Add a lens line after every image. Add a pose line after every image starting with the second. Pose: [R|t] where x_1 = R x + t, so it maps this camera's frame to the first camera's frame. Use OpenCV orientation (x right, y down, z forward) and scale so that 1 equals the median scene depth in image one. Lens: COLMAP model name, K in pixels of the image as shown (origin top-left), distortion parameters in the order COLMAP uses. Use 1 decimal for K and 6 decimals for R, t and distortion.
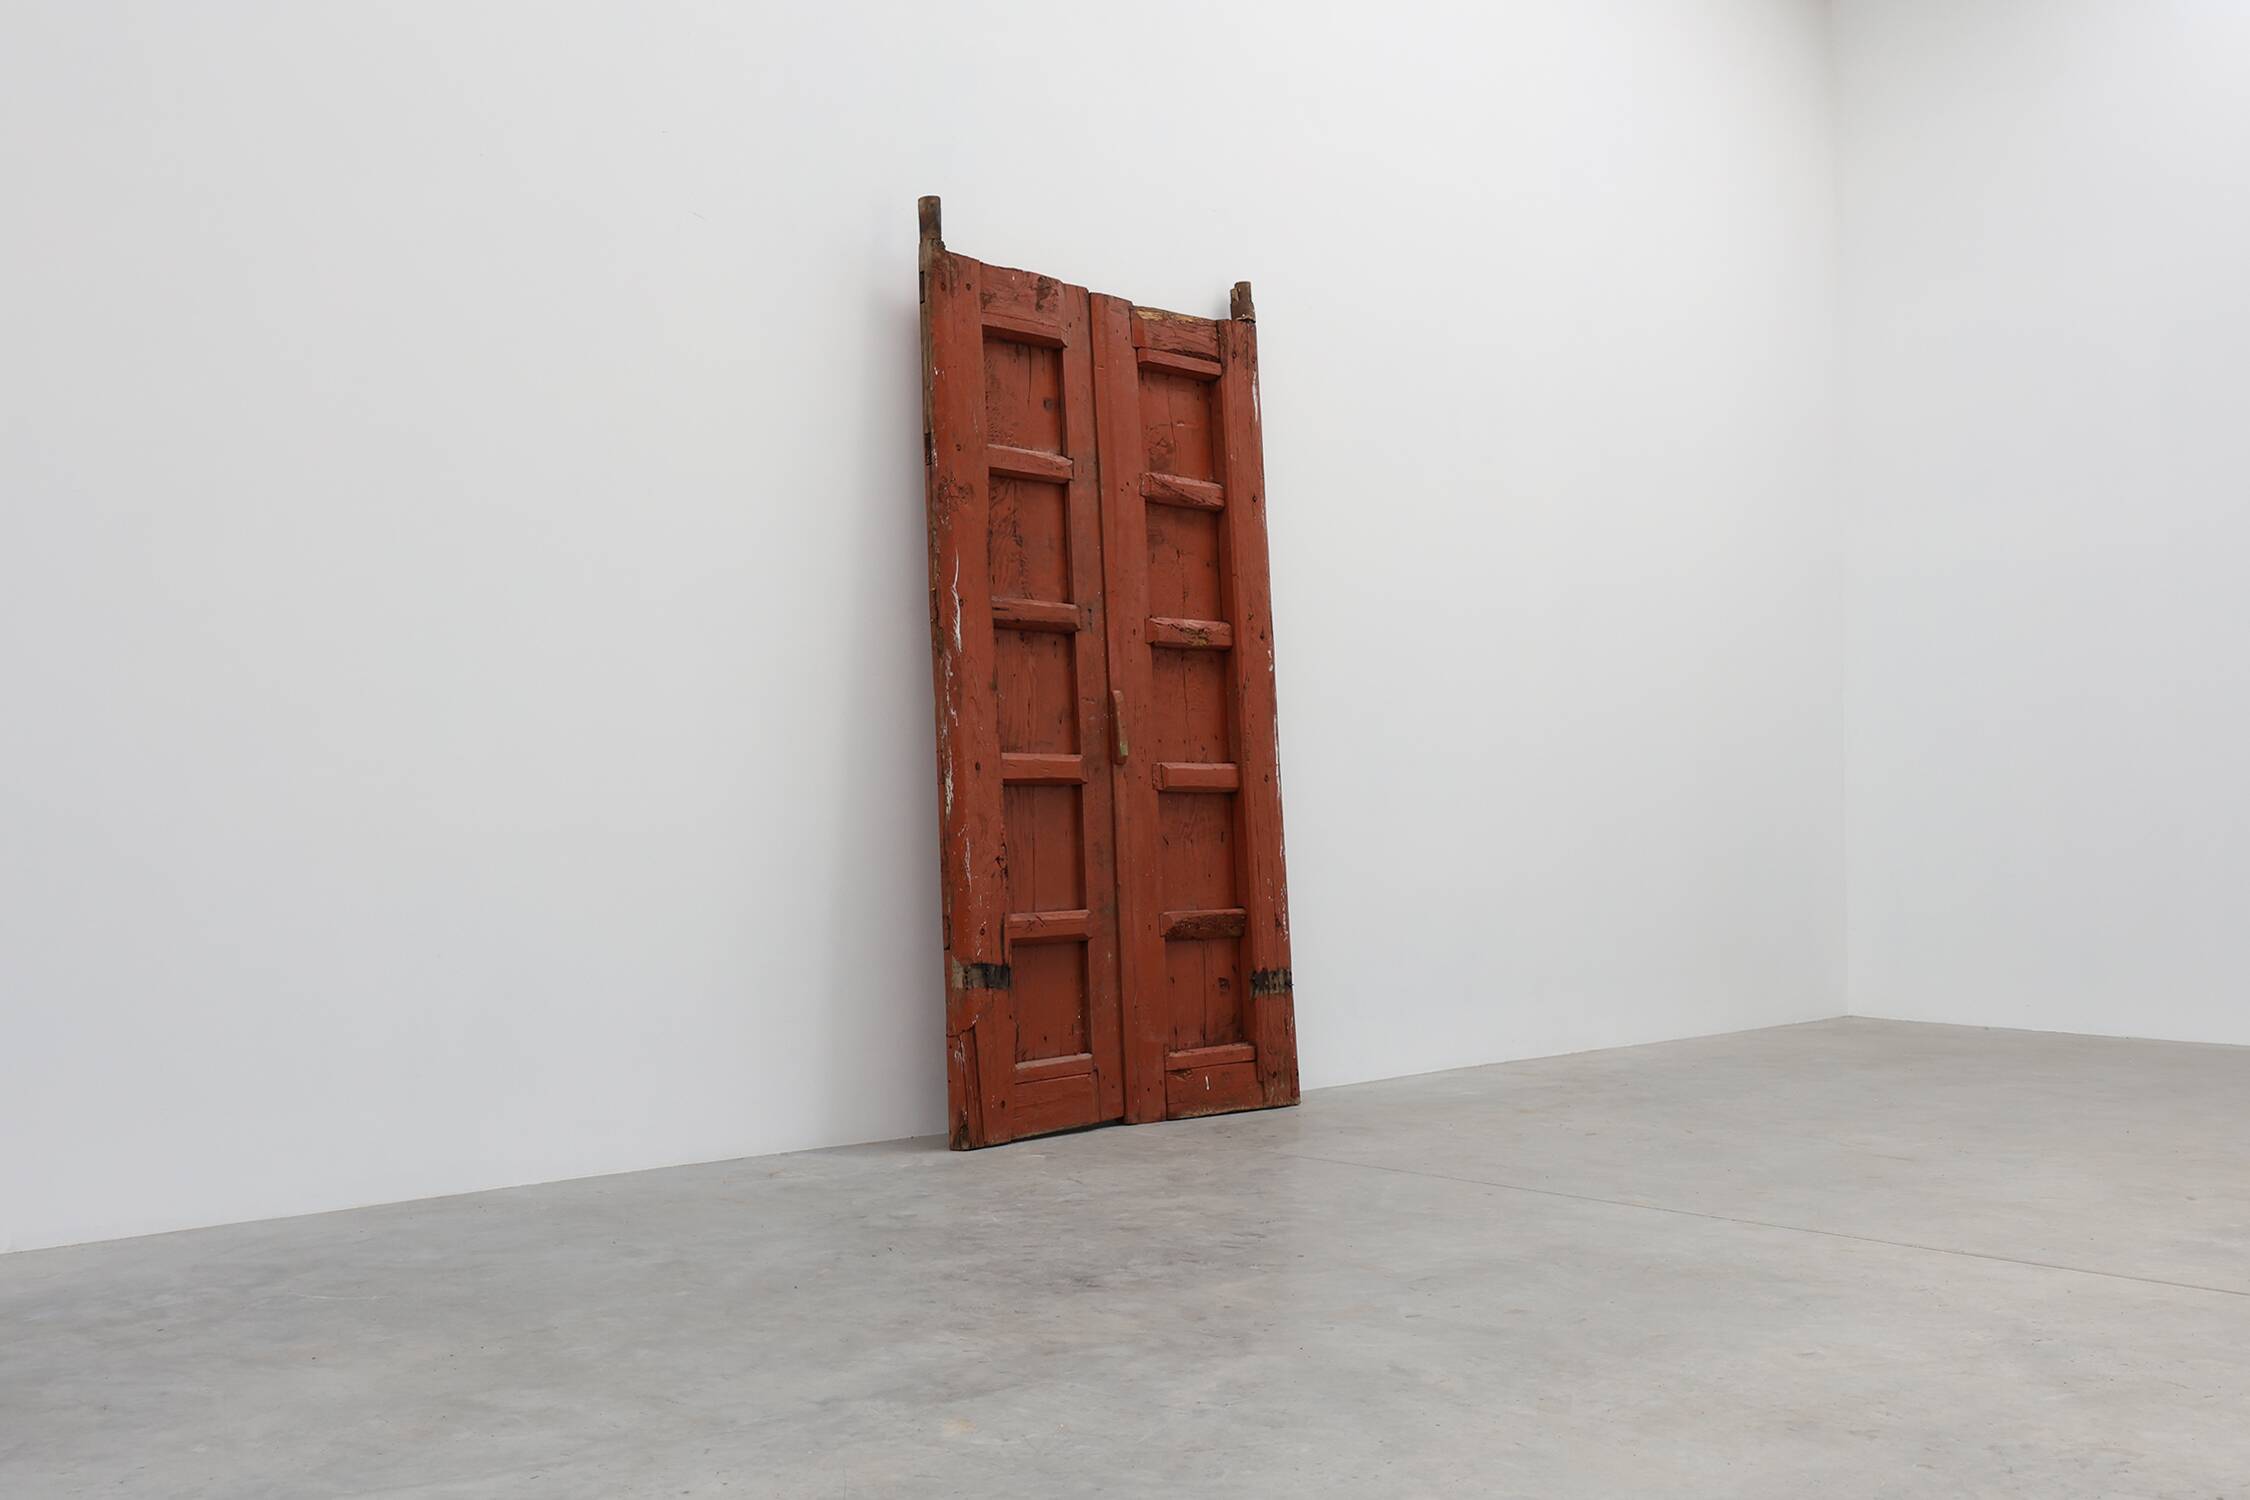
lens RADIAL K [[2407.5, 0, 1125.0], [0, 2407.5, 750.0], [0, 0, 1]] dist [-0.000033, -0.007277]
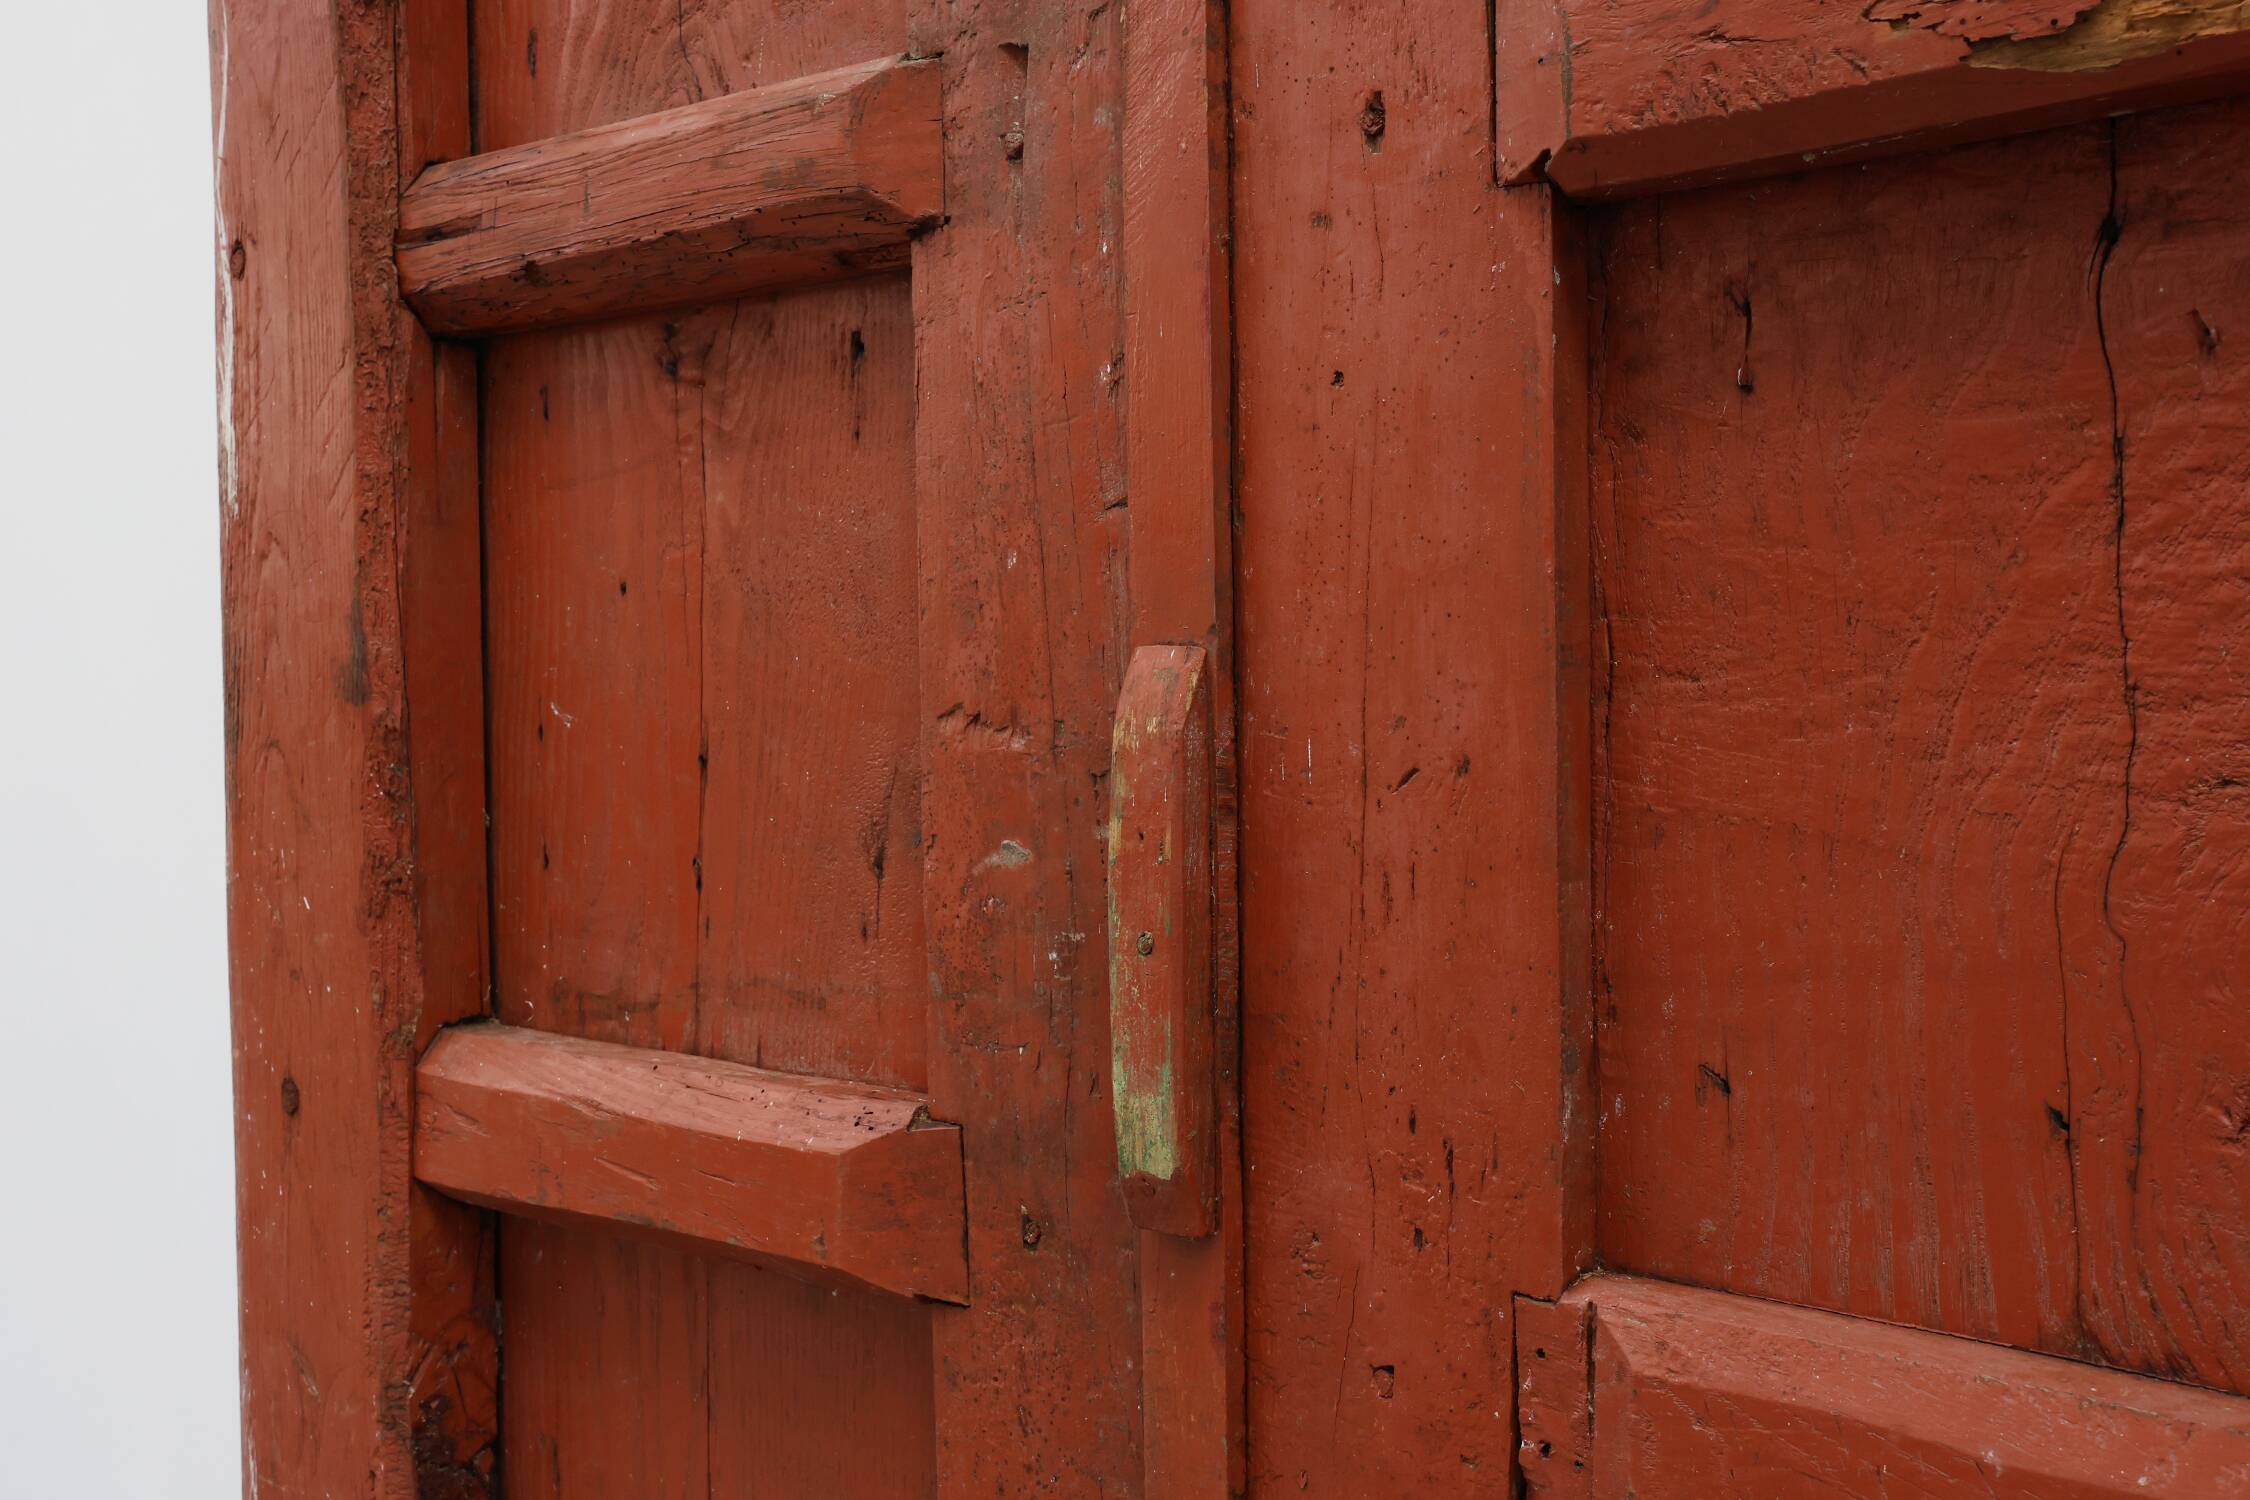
lens RADIAL K [[2236.1, 0, 1126.8], [0, 2236.1, 720.6], [0, 0, 1]] dist [0.002865, -0.001283]
pose [[0.055335, 0.086367, -0.994726, 0.112708], [0.091918, 0.991581, 0.091207, -0.031717], [0.994228, -0.096480, 0.046930, 0.991824]]
